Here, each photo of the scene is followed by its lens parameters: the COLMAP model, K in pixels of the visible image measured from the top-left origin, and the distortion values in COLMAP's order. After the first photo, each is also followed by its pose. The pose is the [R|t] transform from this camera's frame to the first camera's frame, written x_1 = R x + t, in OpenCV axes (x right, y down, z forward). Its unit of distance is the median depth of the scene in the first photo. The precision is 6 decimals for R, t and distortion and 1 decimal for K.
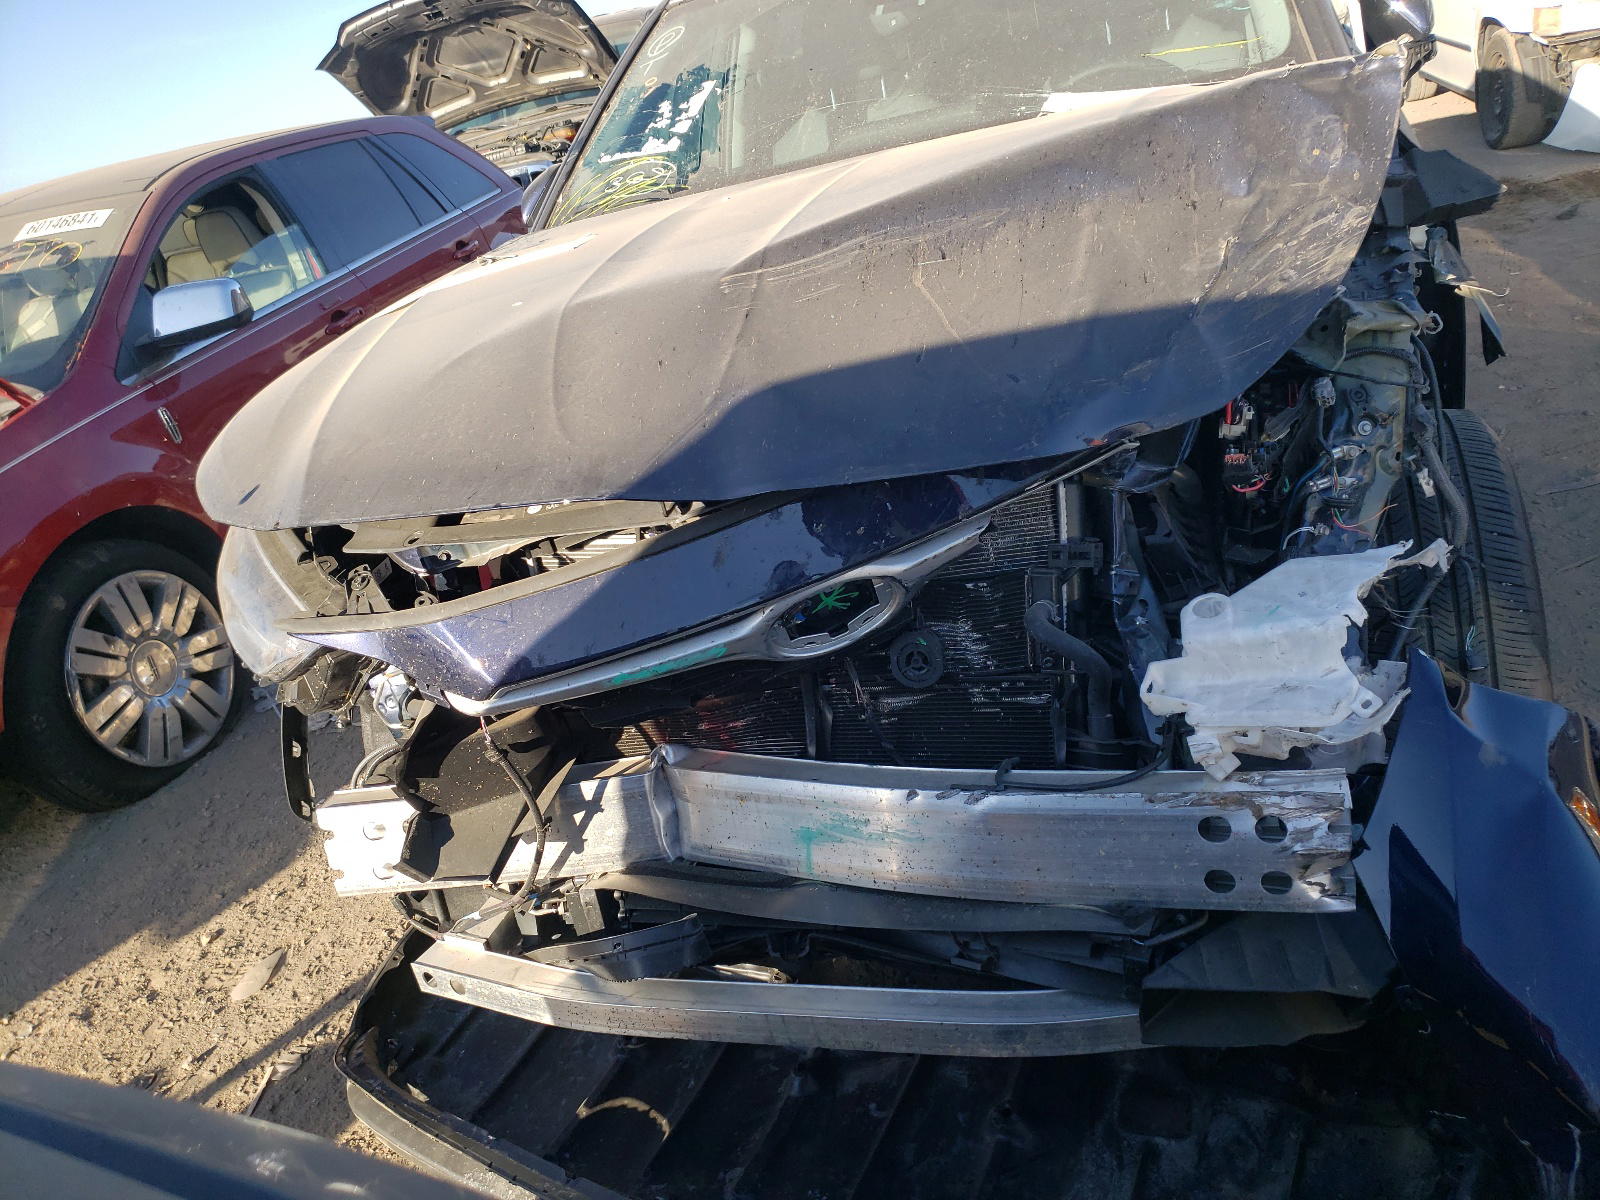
lens RADIAL K [[1221.0, 0, 799.7], [0, 1221.0, 568.8], [0, 0, 1]] dist [0.004297, -0.000834]
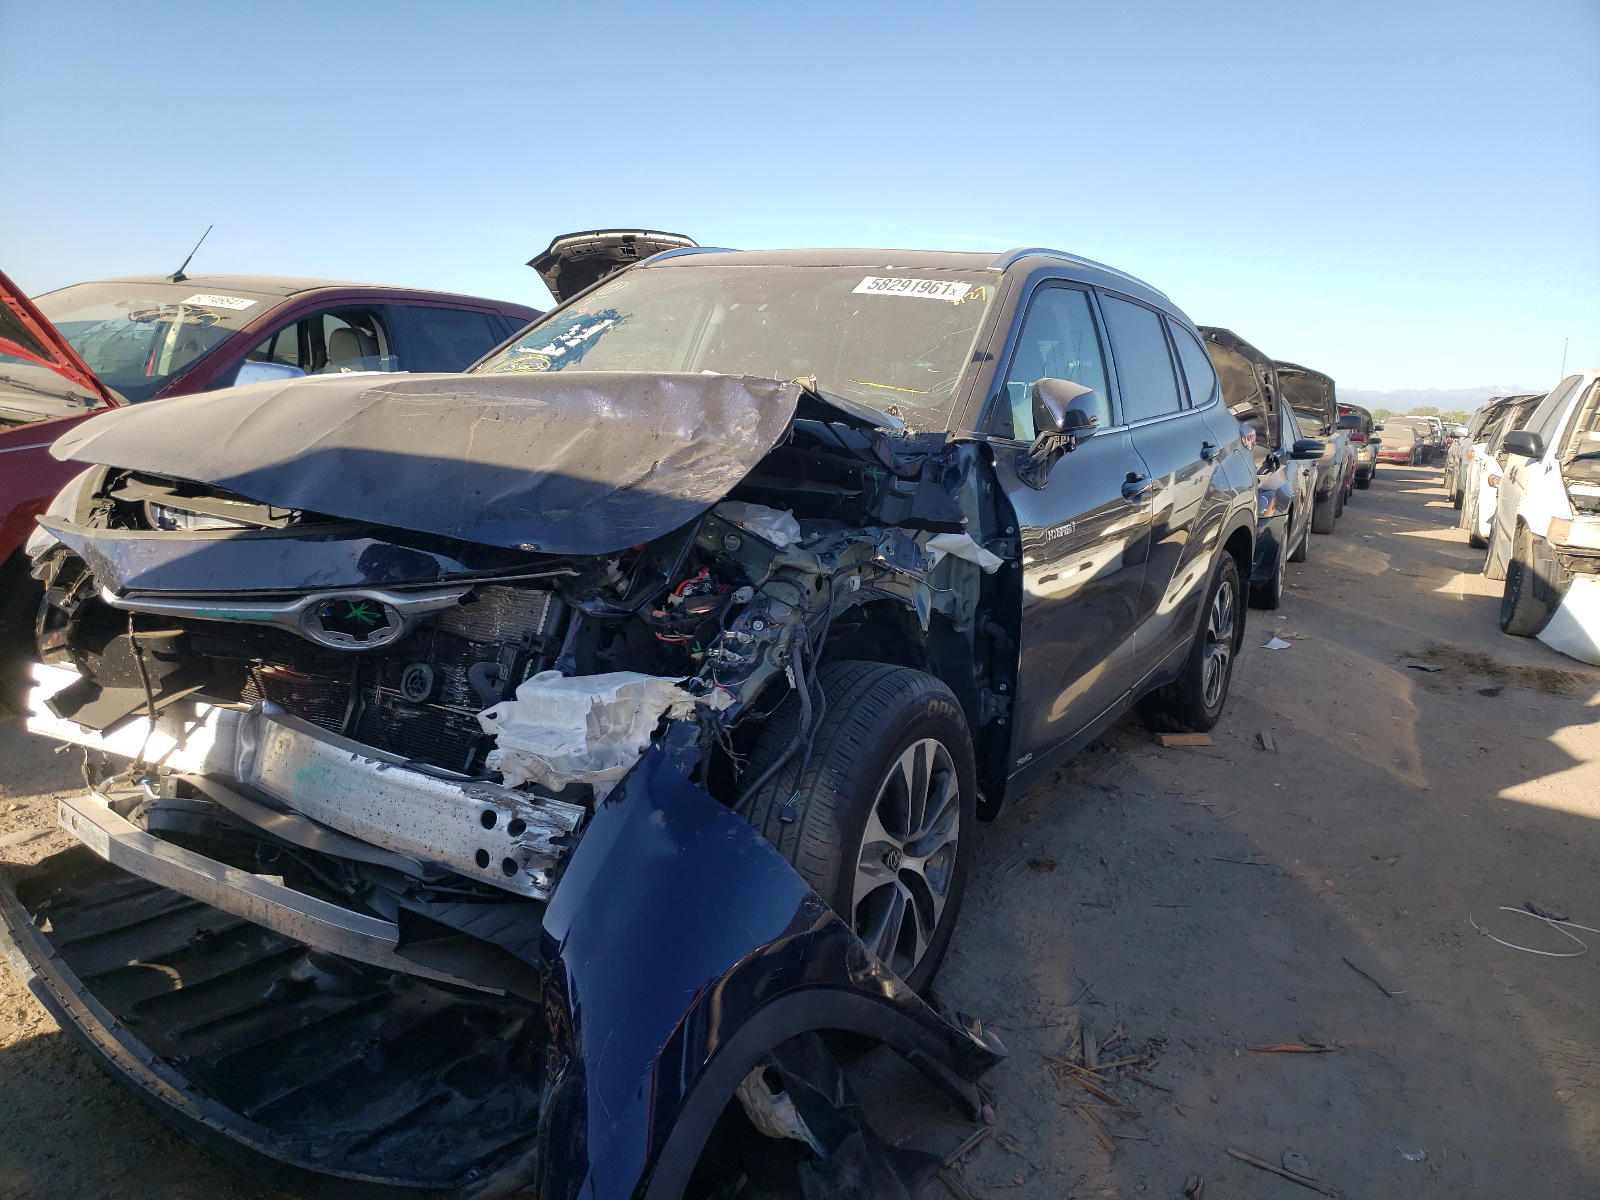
lens RADIAL K [[1212.1, 0, 800.0], [0, 1212.1, 600.0], [0, 0, 1]] dist [-0.005562, -0.004309]
pose [[0.939632, 0.309945, -0.145005, 0.639232], [-0.332671, 0.926670, -0.174964, 0.078480], [0.080143, 0.212640, 0.973838, -0.333801]]
